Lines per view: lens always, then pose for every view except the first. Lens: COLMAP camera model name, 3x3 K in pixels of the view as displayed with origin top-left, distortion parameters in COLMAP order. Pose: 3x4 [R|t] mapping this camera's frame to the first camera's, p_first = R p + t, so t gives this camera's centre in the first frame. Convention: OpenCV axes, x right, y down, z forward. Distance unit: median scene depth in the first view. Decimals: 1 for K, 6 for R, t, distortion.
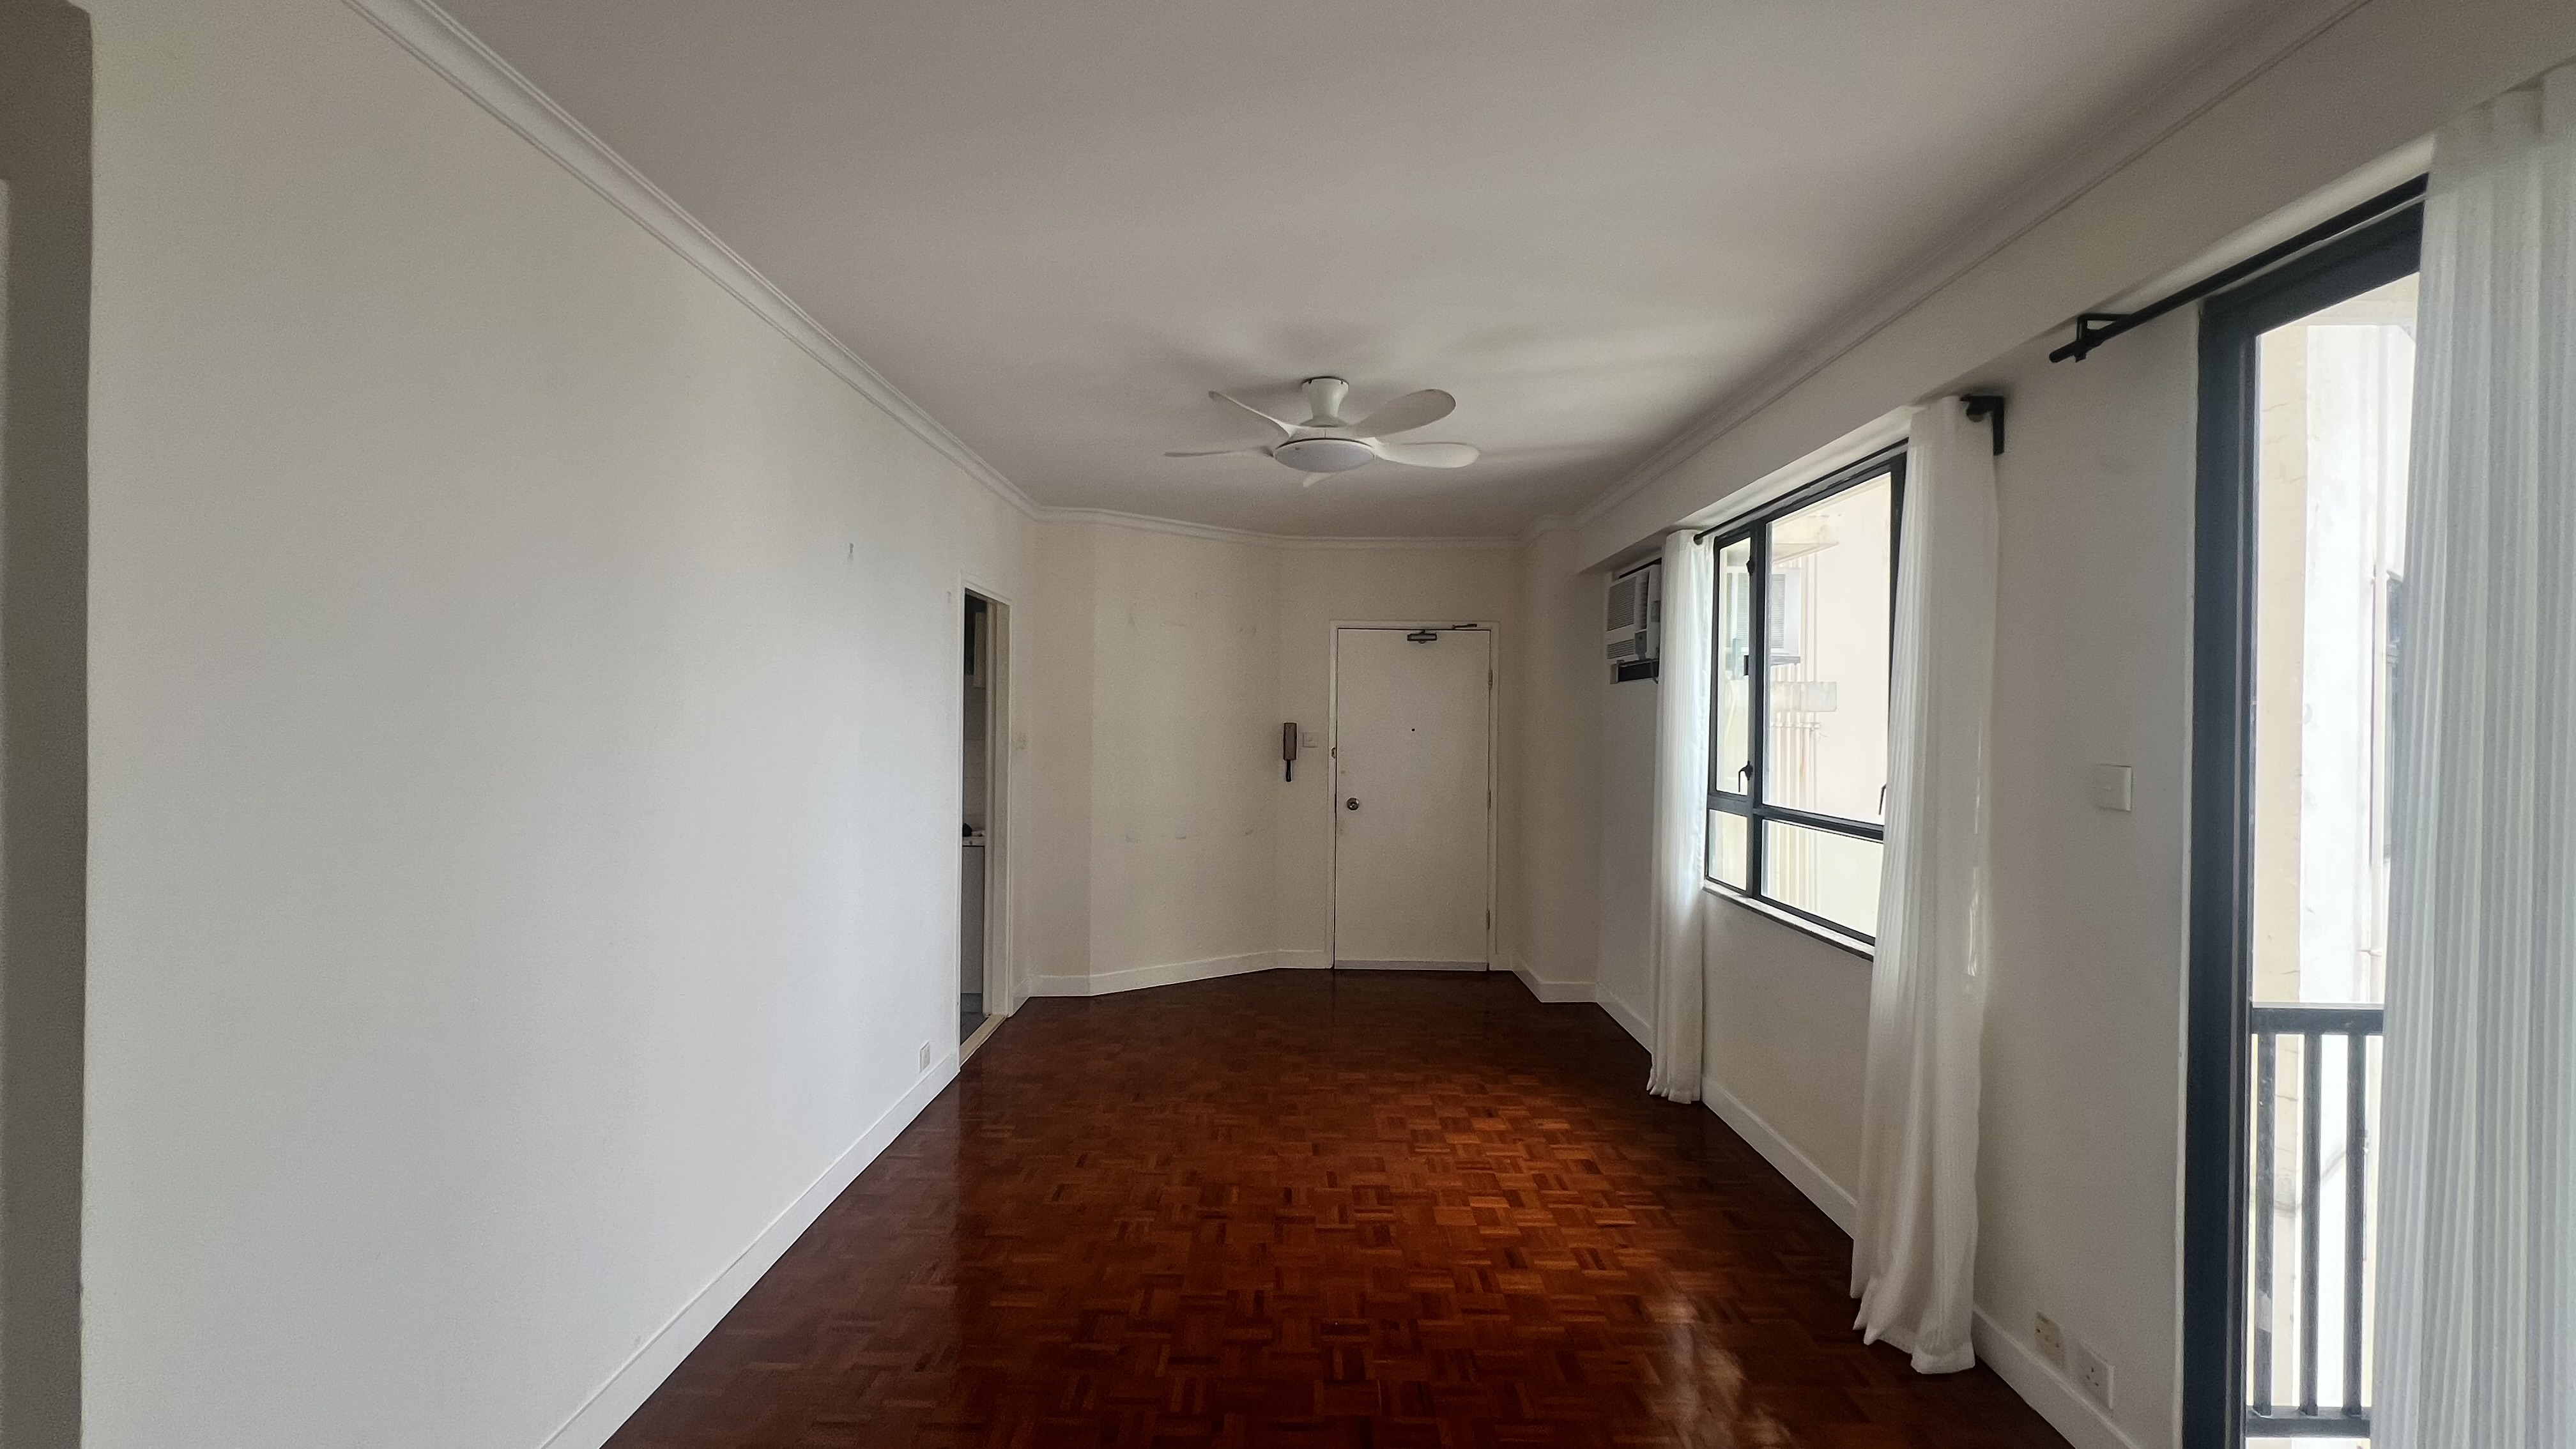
lens RADIAL K [[1026.8, 0, 1286.7], [0, 1026.8, 721.1], [0, 0, 1]] dist [-0.005152, 0.000246]
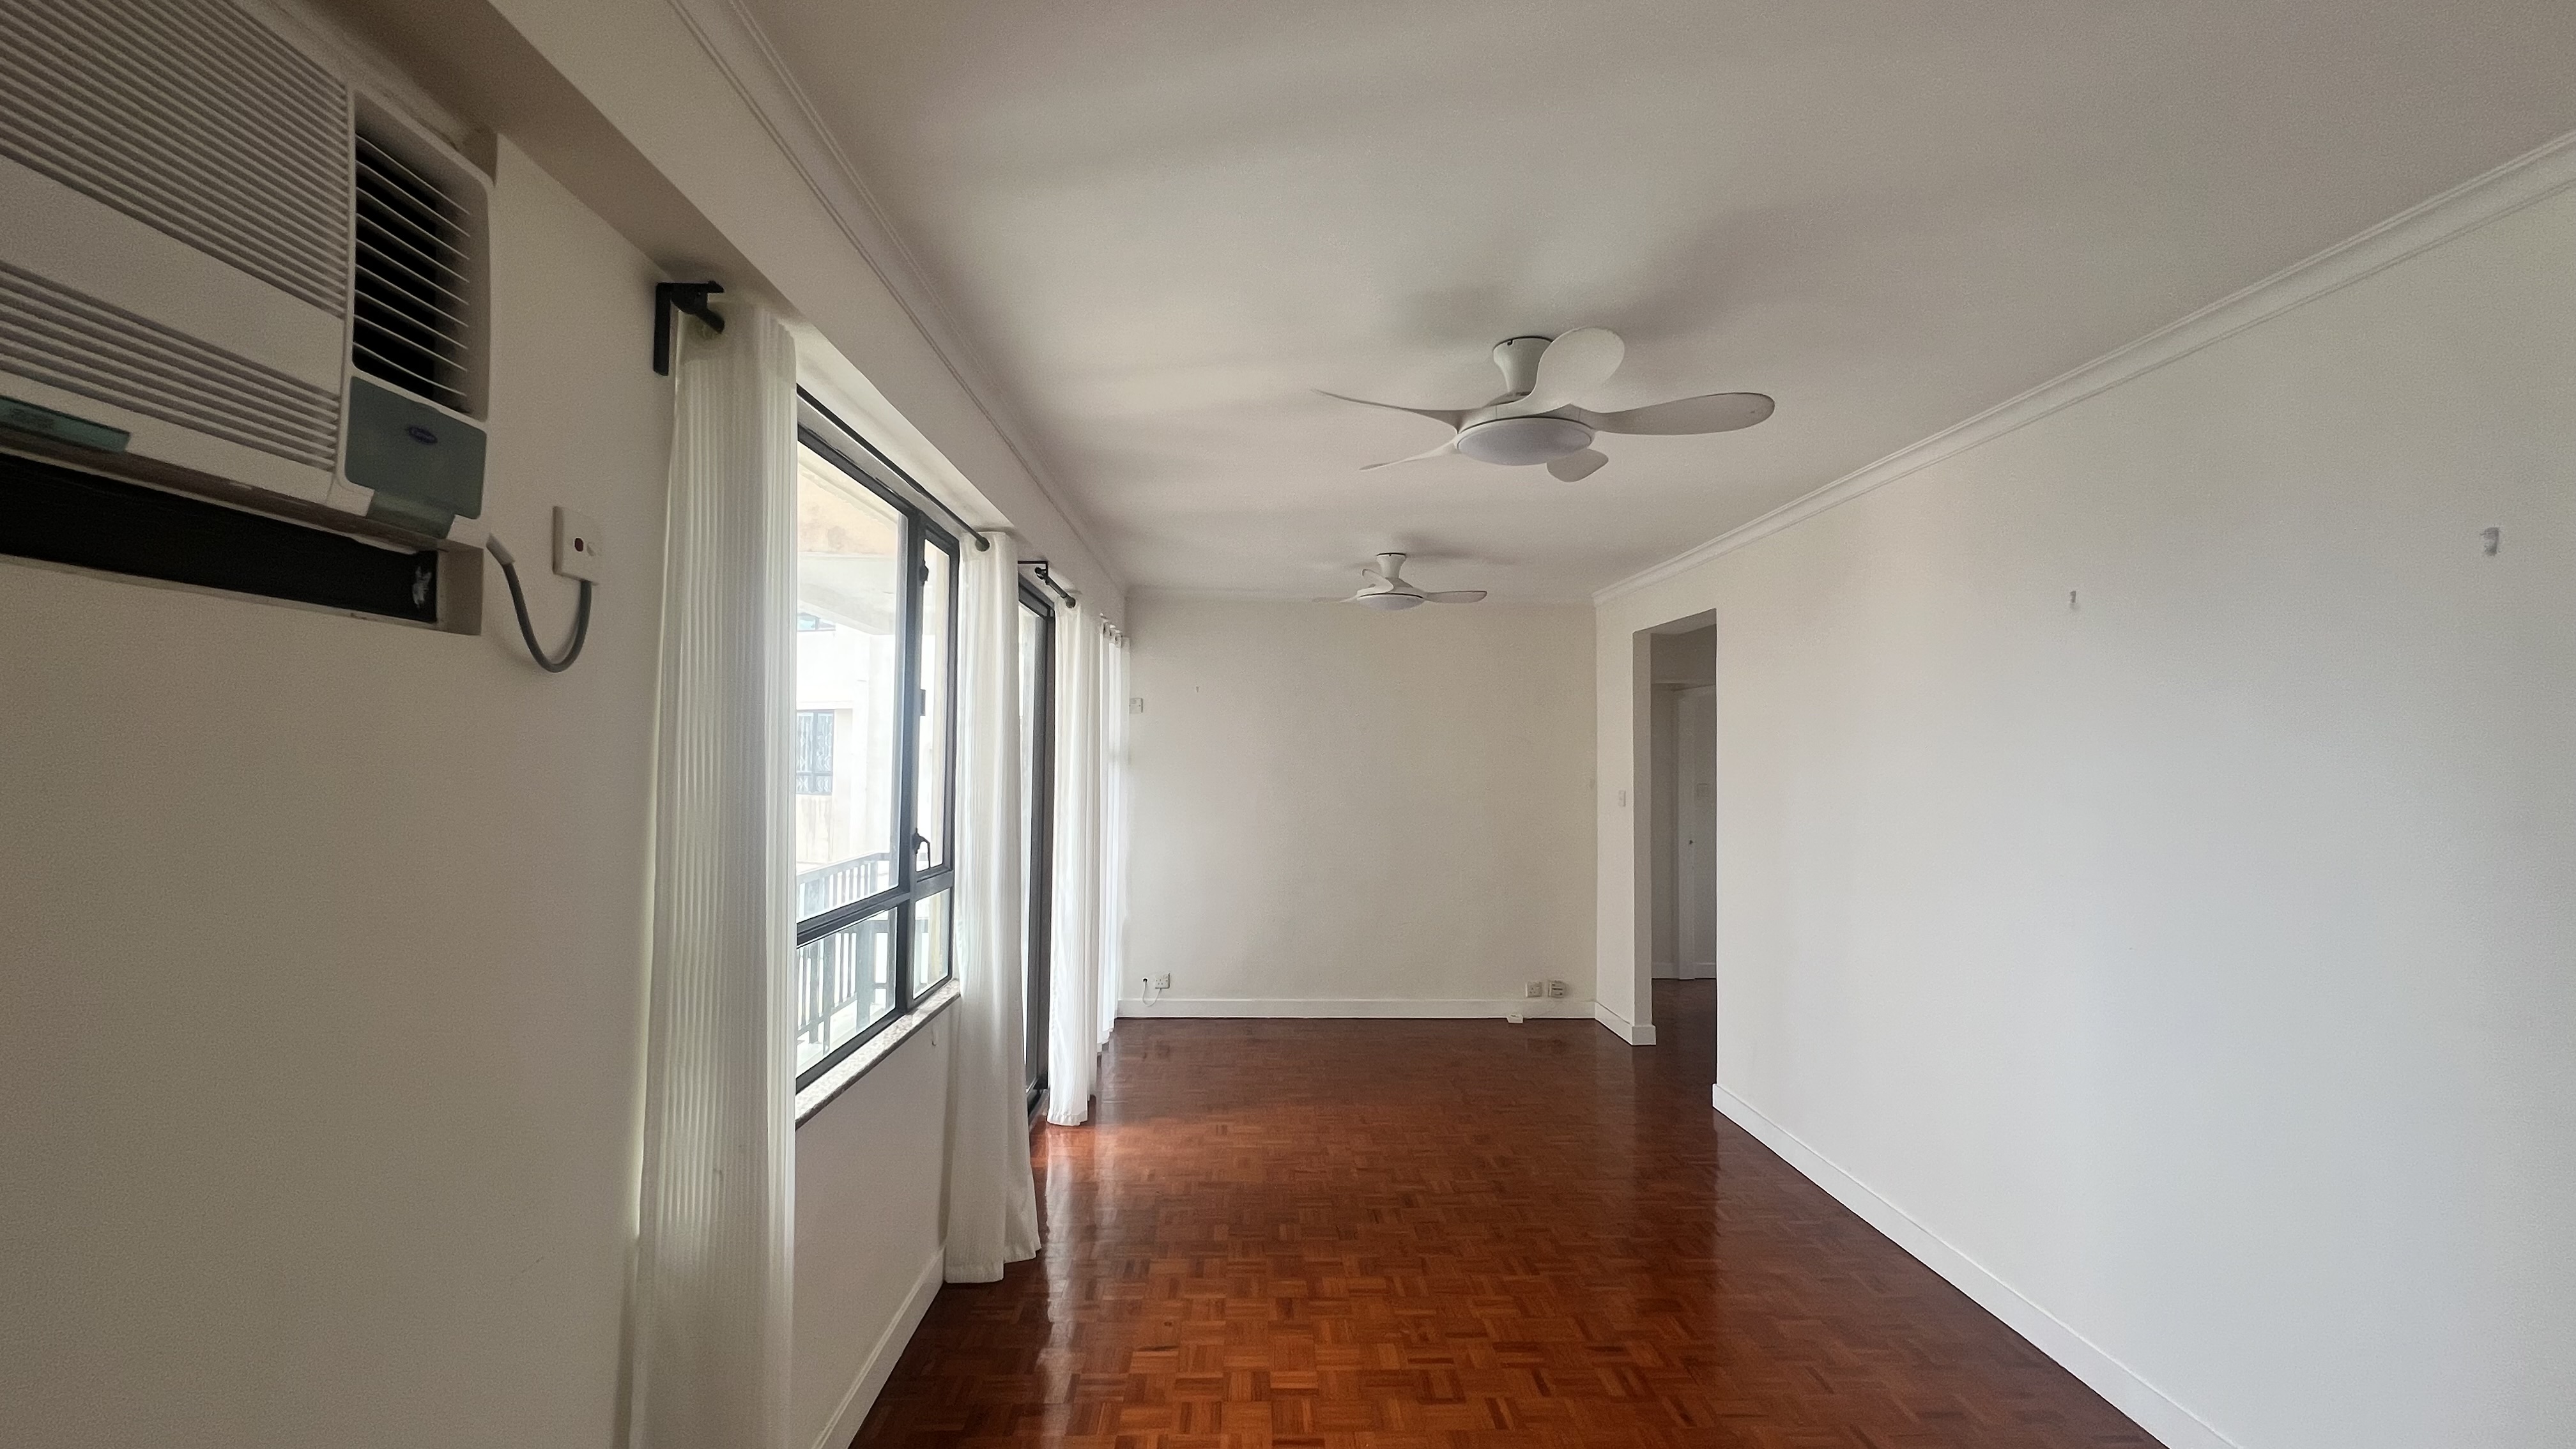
lens RADIAL K [[1026.8, 0, 1286.7], [0, 1026.8, 721.1], [0, 0, 1]] dist [-0.005152, 0.000246]
pose [[-0.999019, -0.011519, -0.042756, 0.247899], [-0.009783, 0.999128, -0.040591, -0.022723], [0.043187, -0.040133, -0.998261, 1.870091]]
